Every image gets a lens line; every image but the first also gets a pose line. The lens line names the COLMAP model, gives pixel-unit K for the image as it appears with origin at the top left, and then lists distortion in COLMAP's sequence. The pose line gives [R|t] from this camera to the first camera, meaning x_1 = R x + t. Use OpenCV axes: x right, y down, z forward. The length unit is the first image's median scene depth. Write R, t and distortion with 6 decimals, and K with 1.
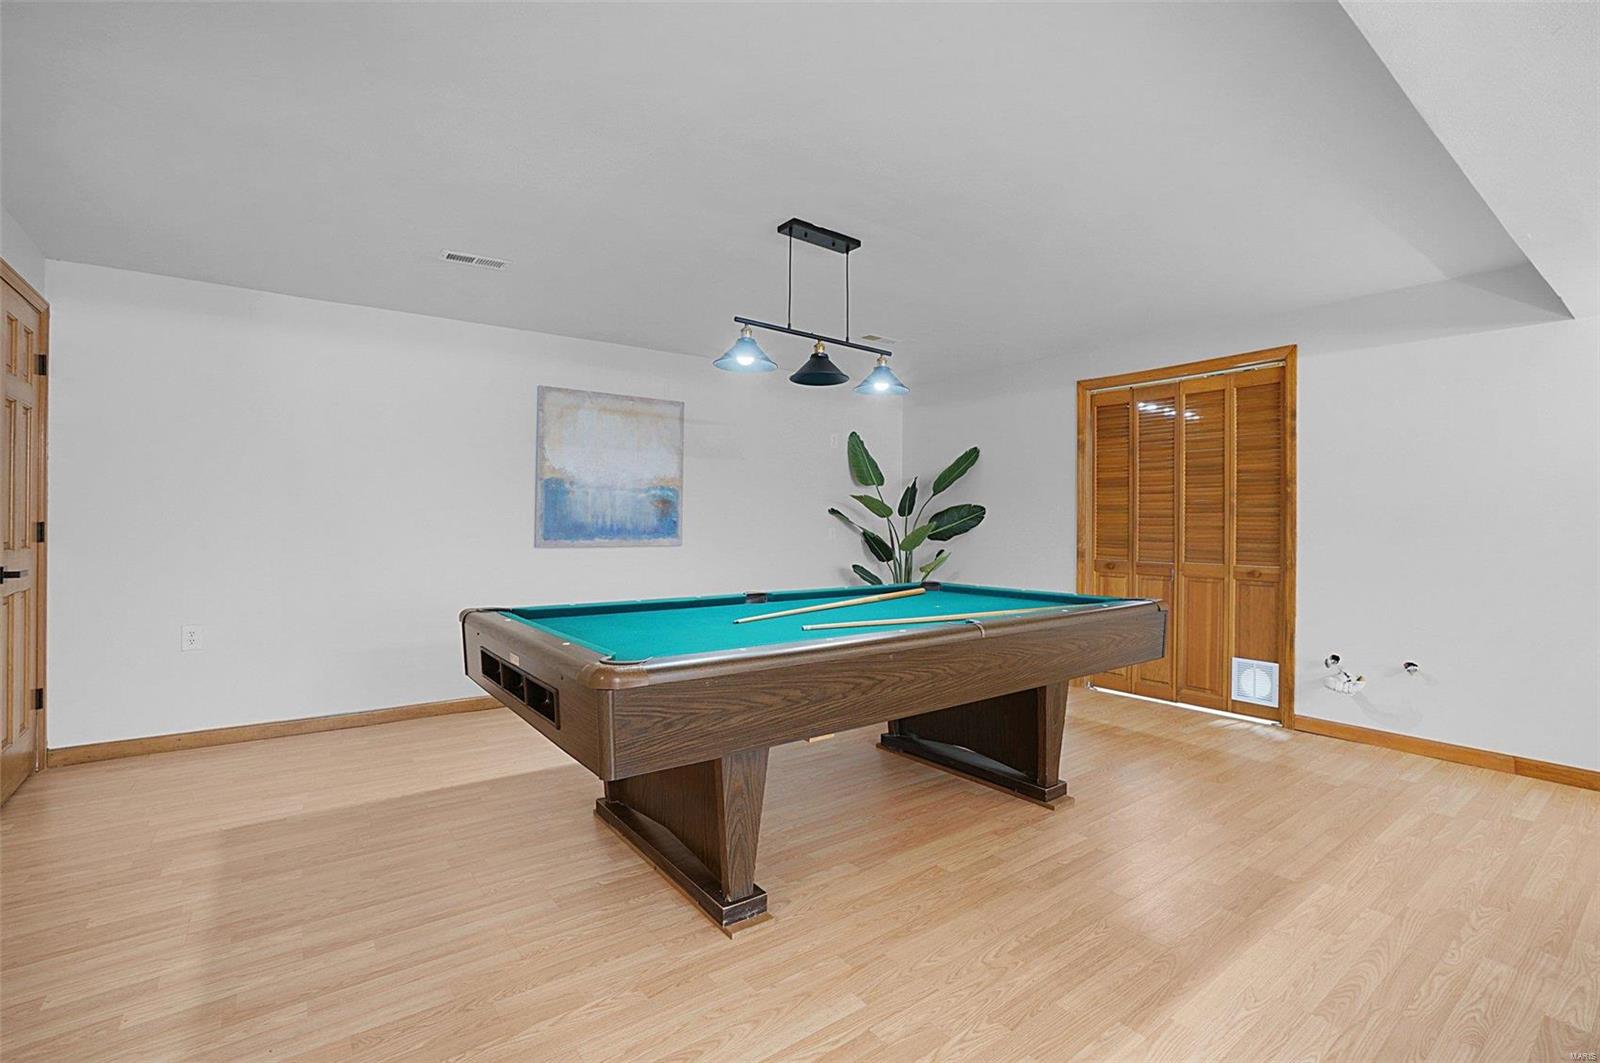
lens RADIAL K [[723.1, 0, 786.8], [0, 723.1, 522.6], [0, 0, 1]] dist [-0.040380, 0.013956]
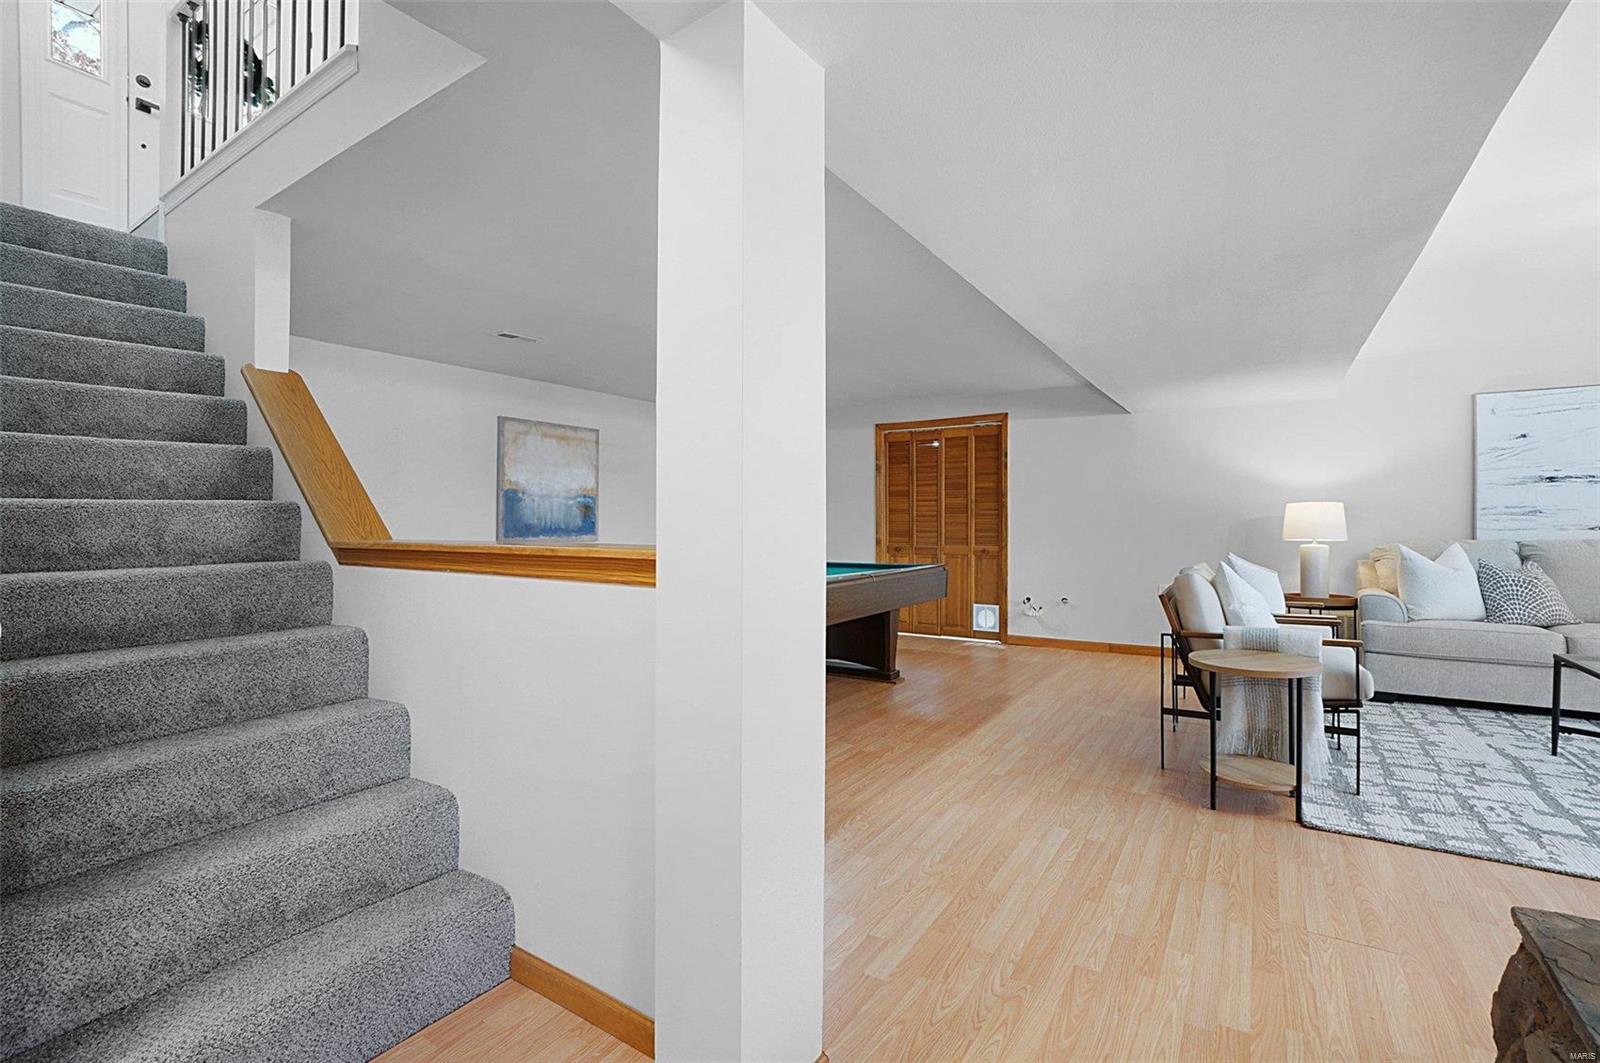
lens RADIAL K [[723.1, 0, 781.9], [0, 723.1, 526.4], [0, 0, 1]] dist [-0.040380, 0.013956]
pose [[0.943193, -0.010309, 0.332086, -0.296457], [0.008382, 0.999939, 0.007233, -0.000684], [-0.332140, -0.004039, 0.943221, -0.360567]]
